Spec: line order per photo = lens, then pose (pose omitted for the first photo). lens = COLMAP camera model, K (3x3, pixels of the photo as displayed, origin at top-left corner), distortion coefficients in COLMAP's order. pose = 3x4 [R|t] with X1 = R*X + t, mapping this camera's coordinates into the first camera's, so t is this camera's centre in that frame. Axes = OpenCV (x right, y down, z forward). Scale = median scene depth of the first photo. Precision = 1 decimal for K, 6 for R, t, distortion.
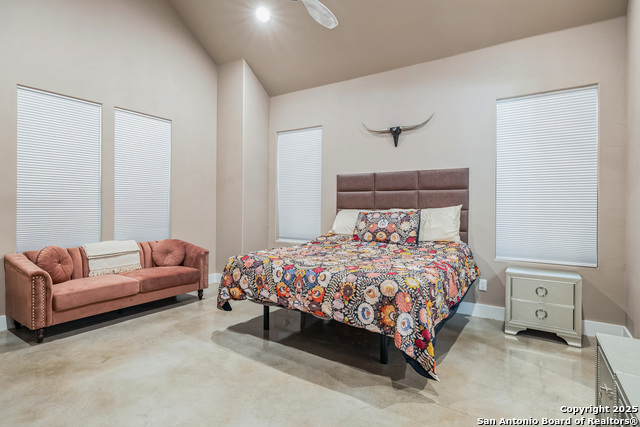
lens RADIAL K [[331.4, 0, 320.4], [0, 331.4, 211.6], [0, 0, 1]] dist [0.000270, 0.000445]
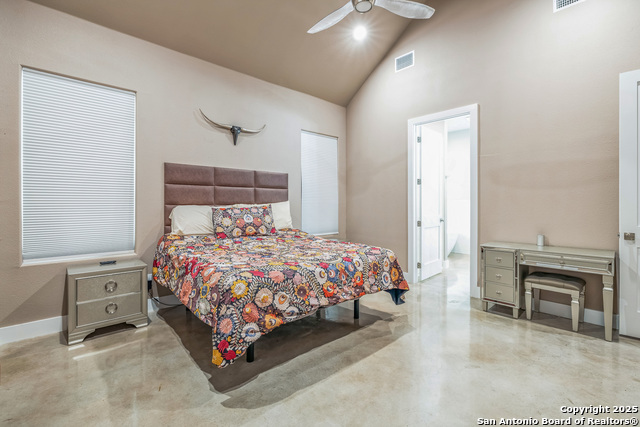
lens RADIAL K [[283.8, 0, 321.9], [0, 283.8, 206.9], [0, 0, 1]] dist [0.001911, 0.000346]
pose [[0.246206, -0.020929, 0.968992, -0.654050], [0.013024, 0.999748, 0.018284, -0.014261], [-0.969130, 0.008118, 0.246416, 0.577946]]
